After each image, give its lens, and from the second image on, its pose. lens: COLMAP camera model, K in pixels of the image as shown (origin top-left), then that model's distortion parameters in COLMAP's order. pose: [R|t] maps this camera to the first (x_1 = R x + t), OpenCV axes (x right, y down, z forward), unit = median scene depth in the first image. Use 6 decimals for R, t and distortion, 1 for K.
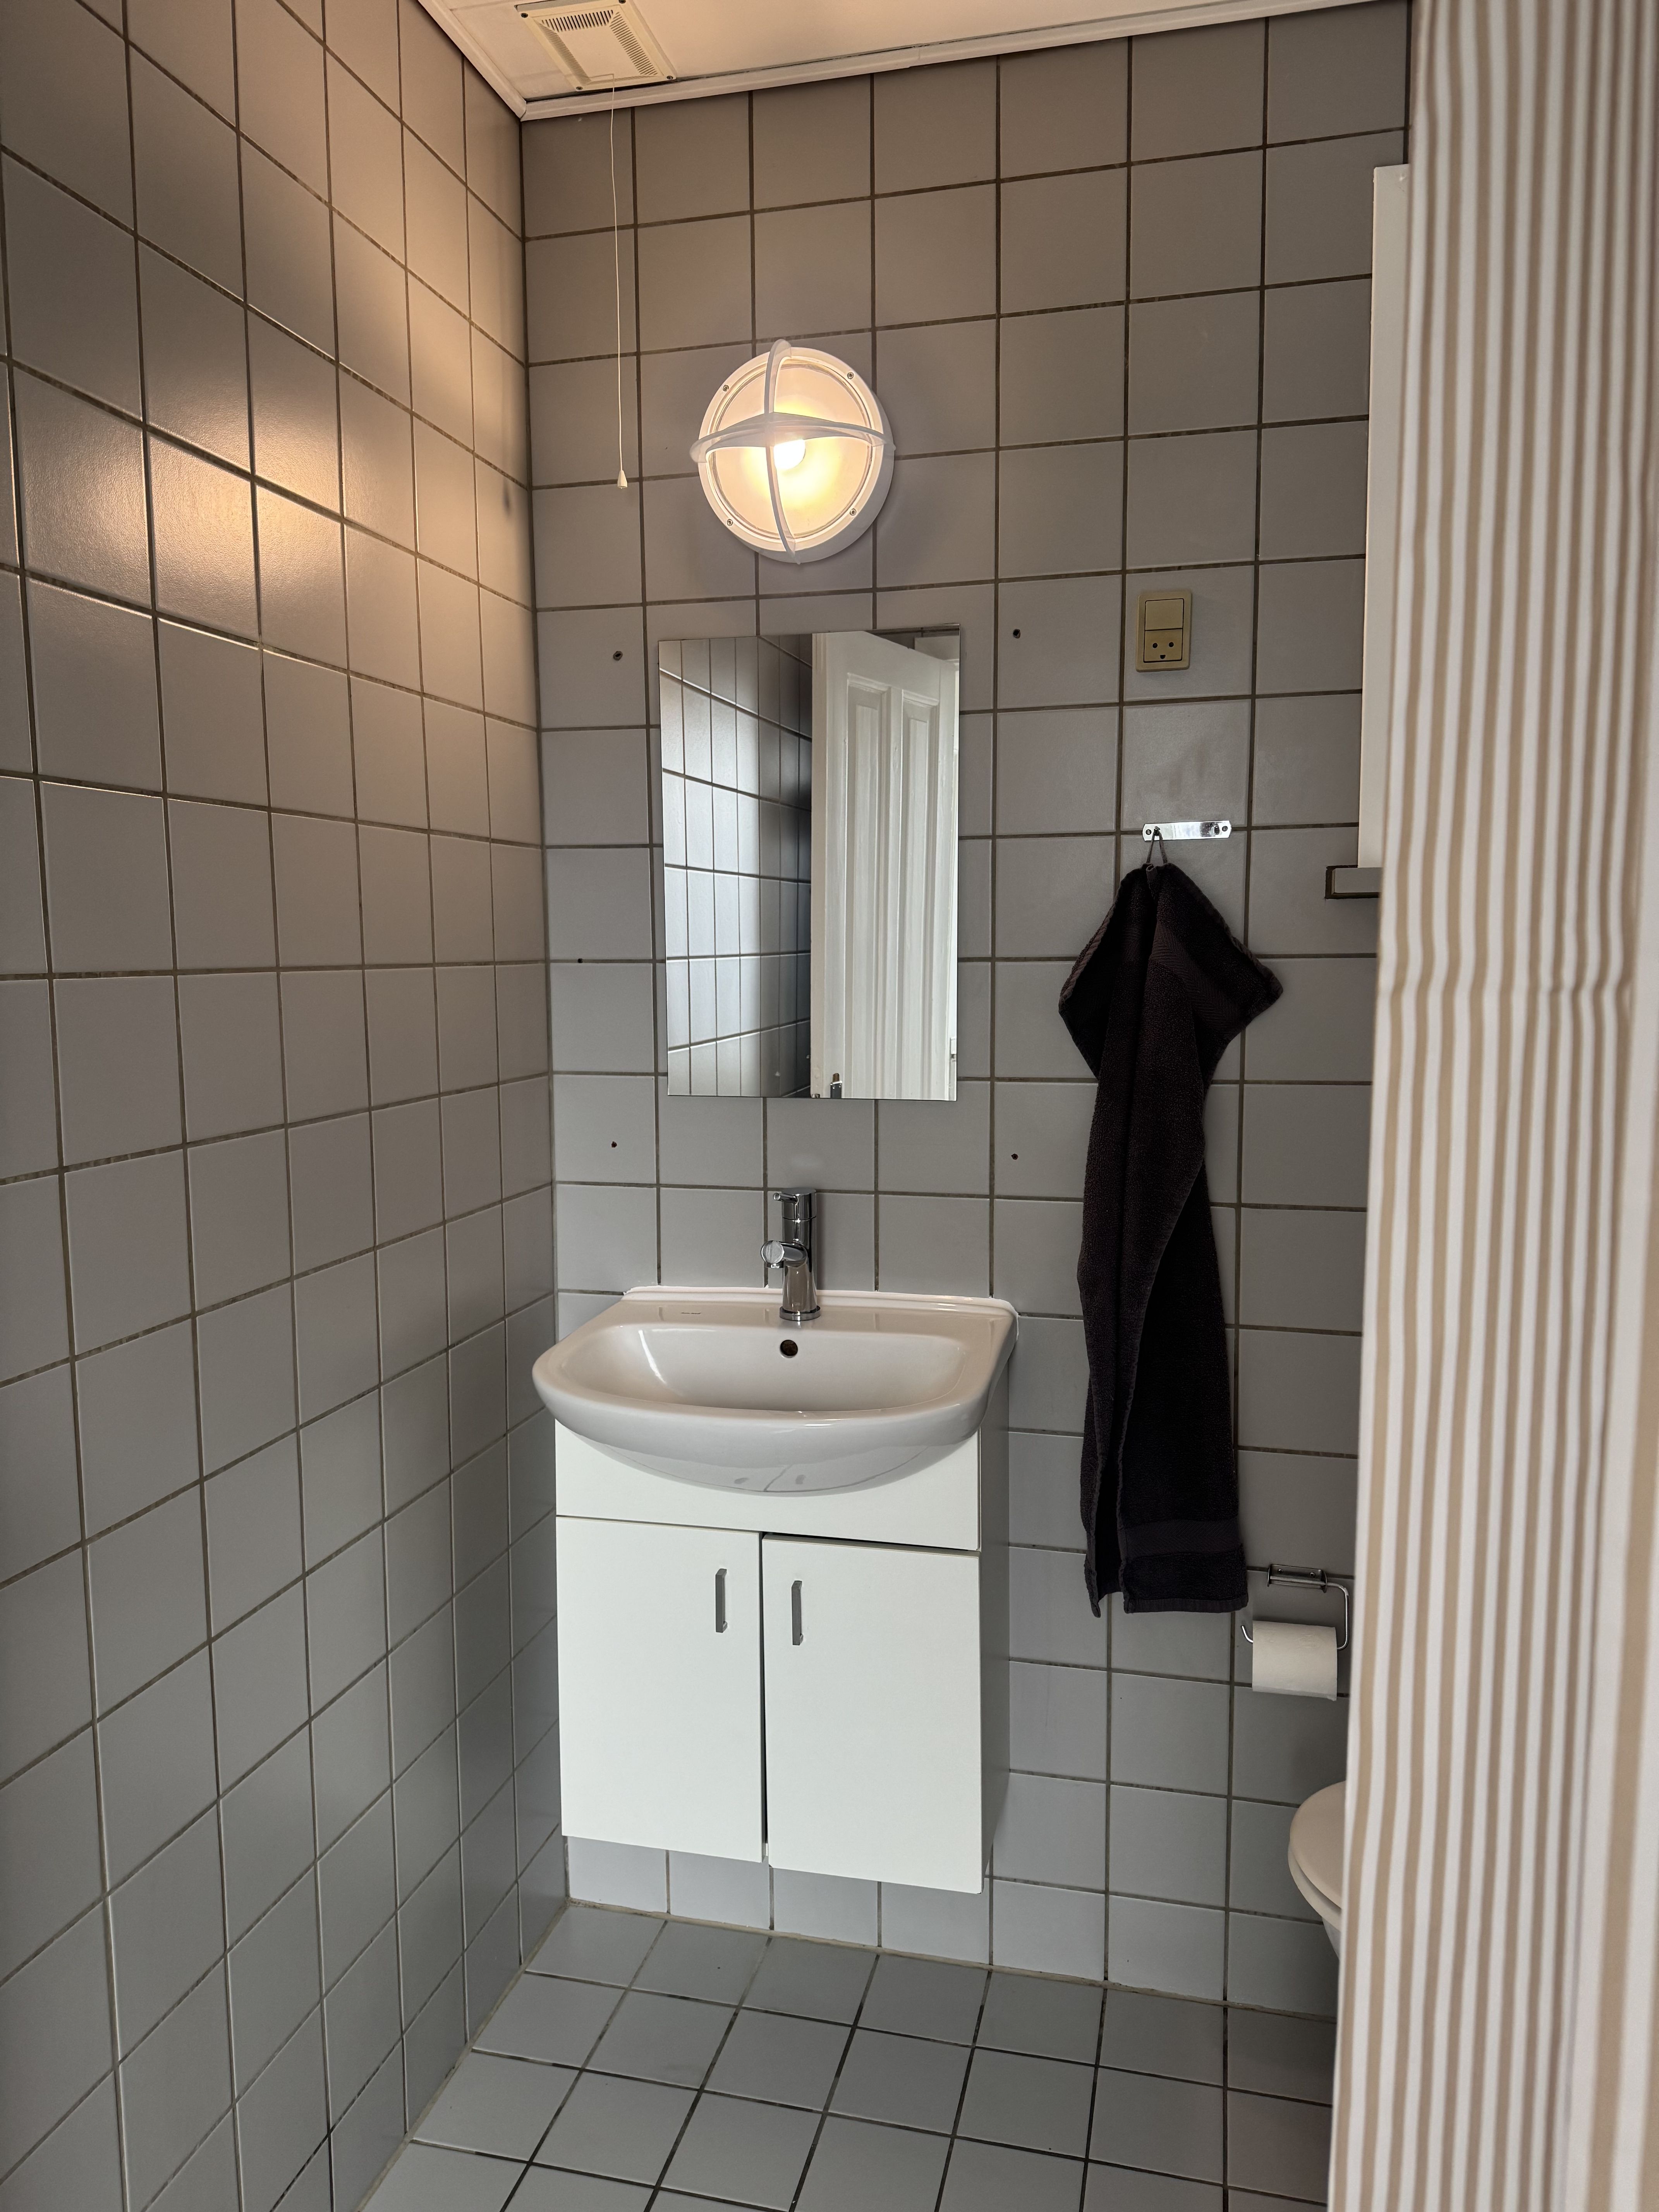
lens RADIAL K [[1533.9, 0, 832.0], [0, 1533.9, 1117.1], [0, 0, 1]] dist [0.178828, -0.337077]
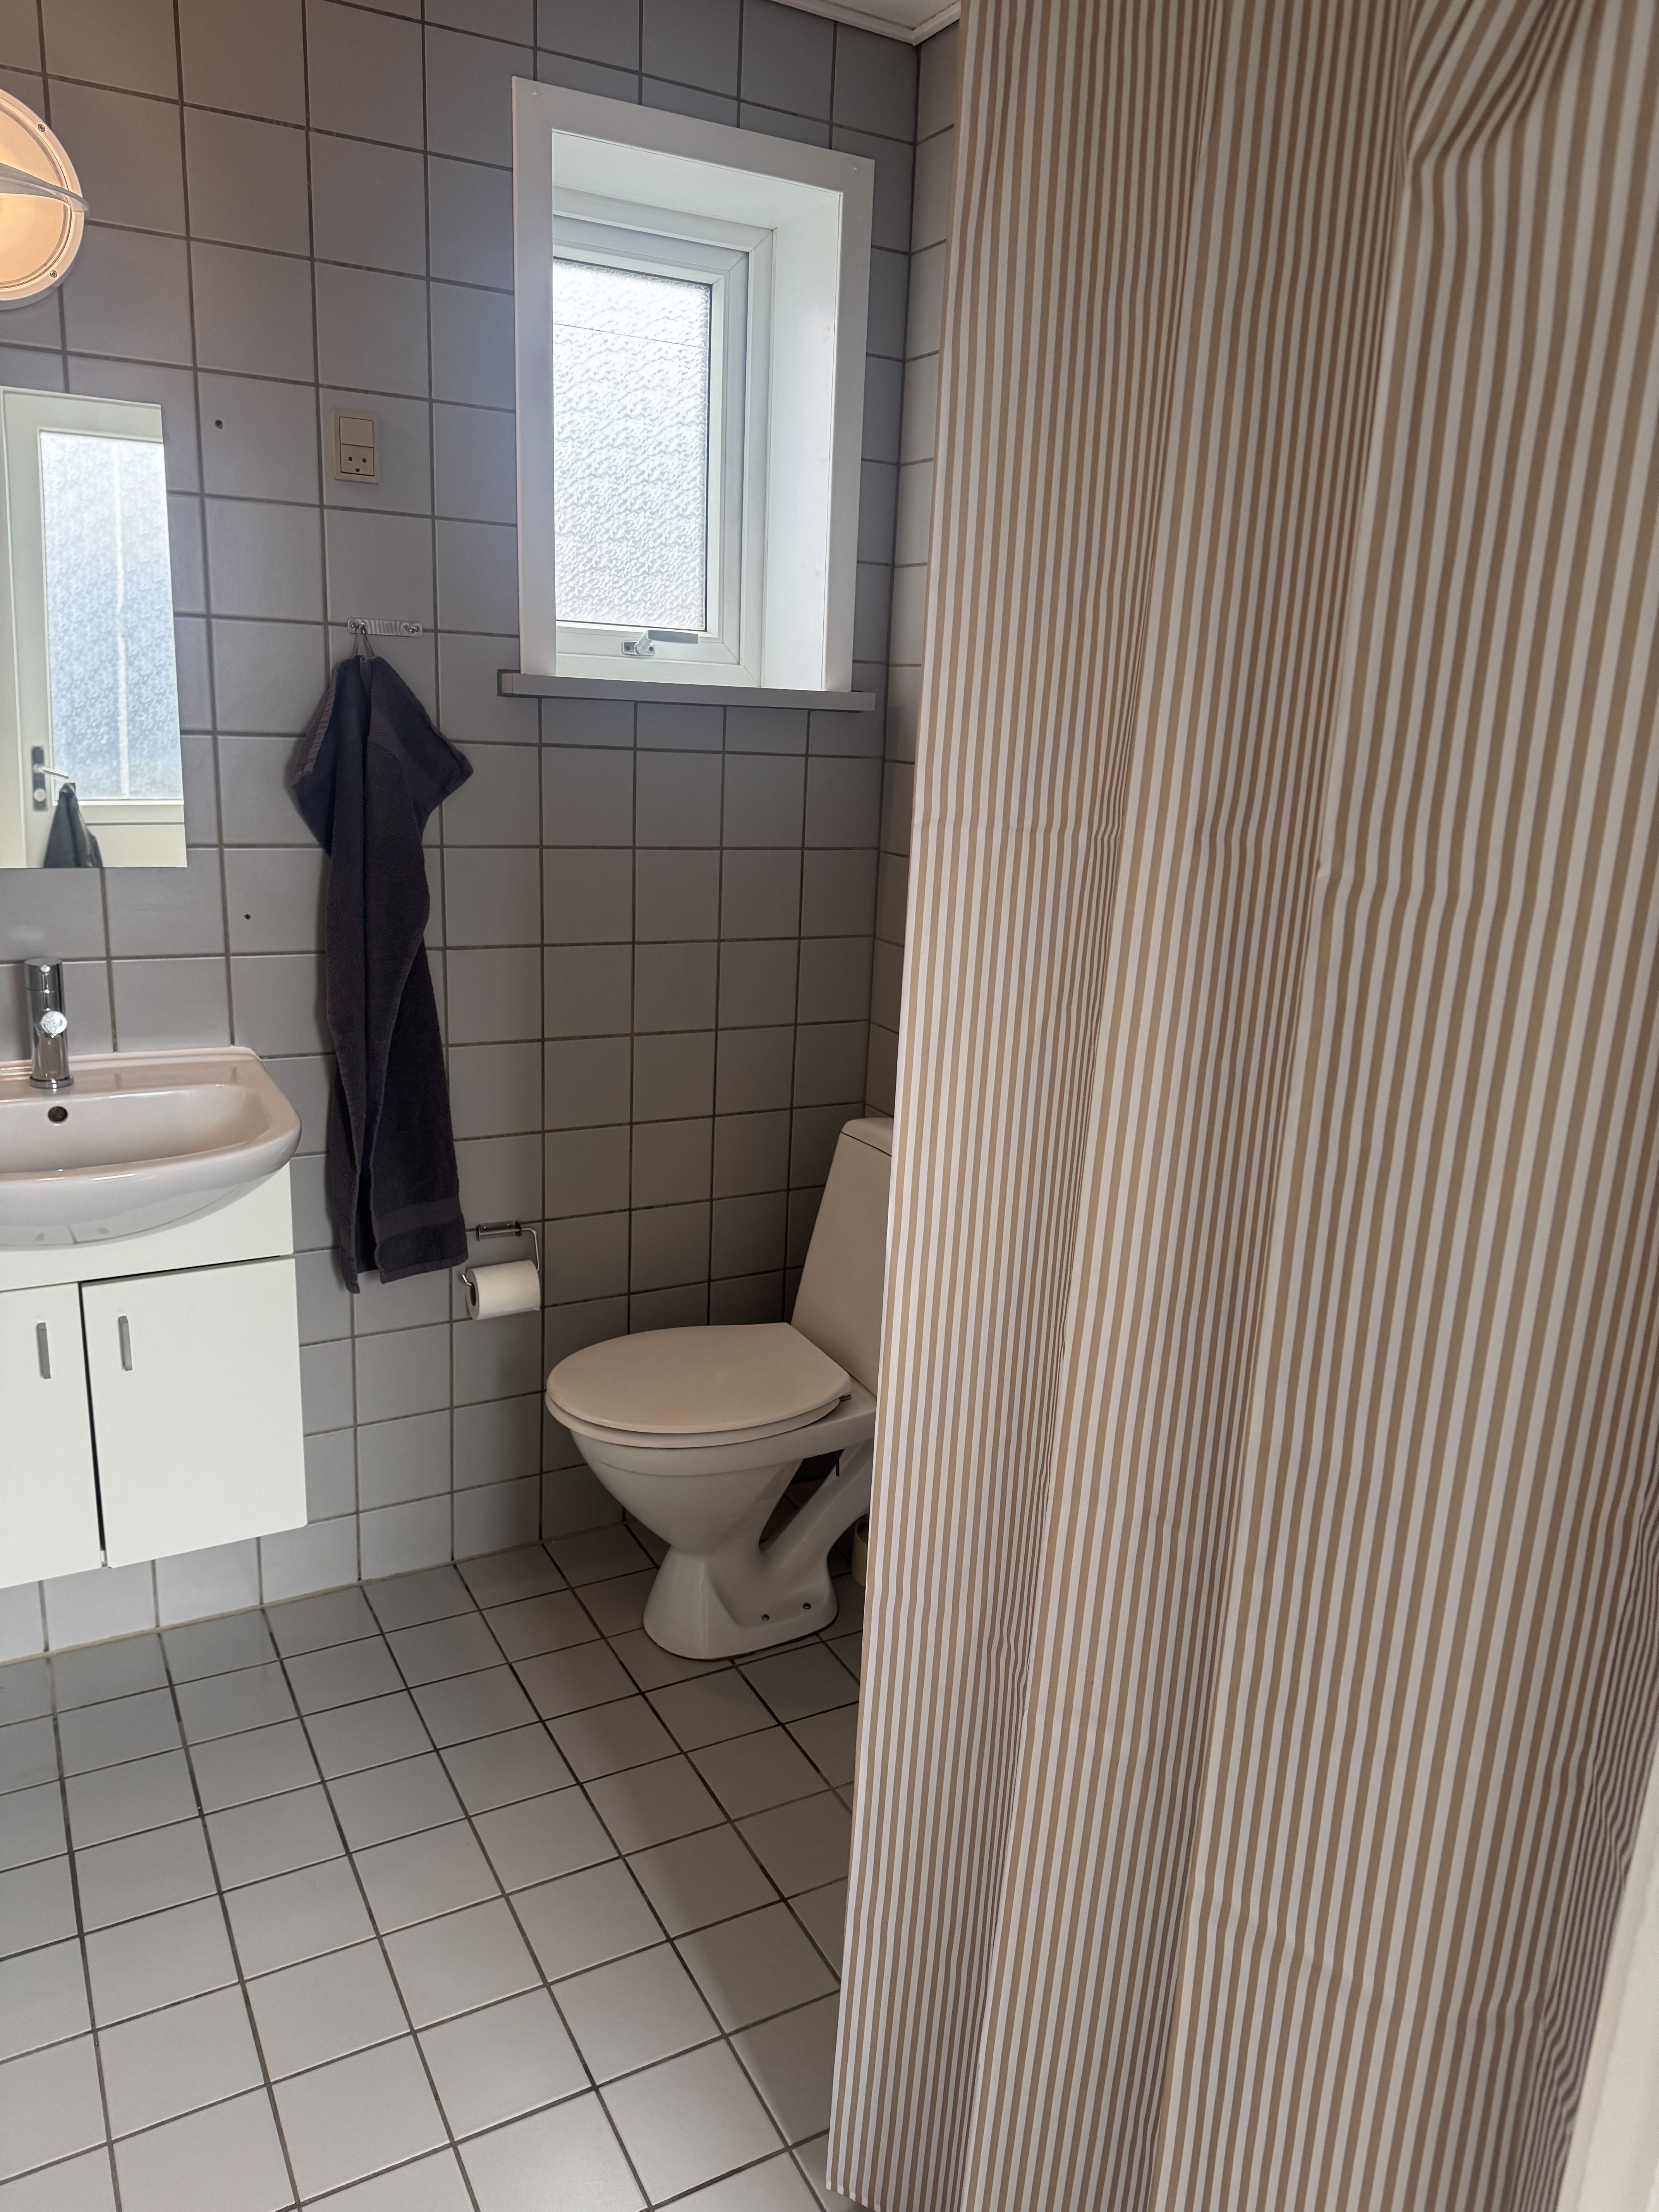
lens RADIAL K [[1563.3, 0, 840.0], [0, 1563.3, 1111.2], [0, 0, 1]] dist [0.070703, -0.081944]
pose [[0.720195, -0.134668, 0.680576, -0.379237], [0.021265, 0.984804, 0.172364, -0.024074], [-0.693446, -0.109664, 0.712114, -0.121371]]
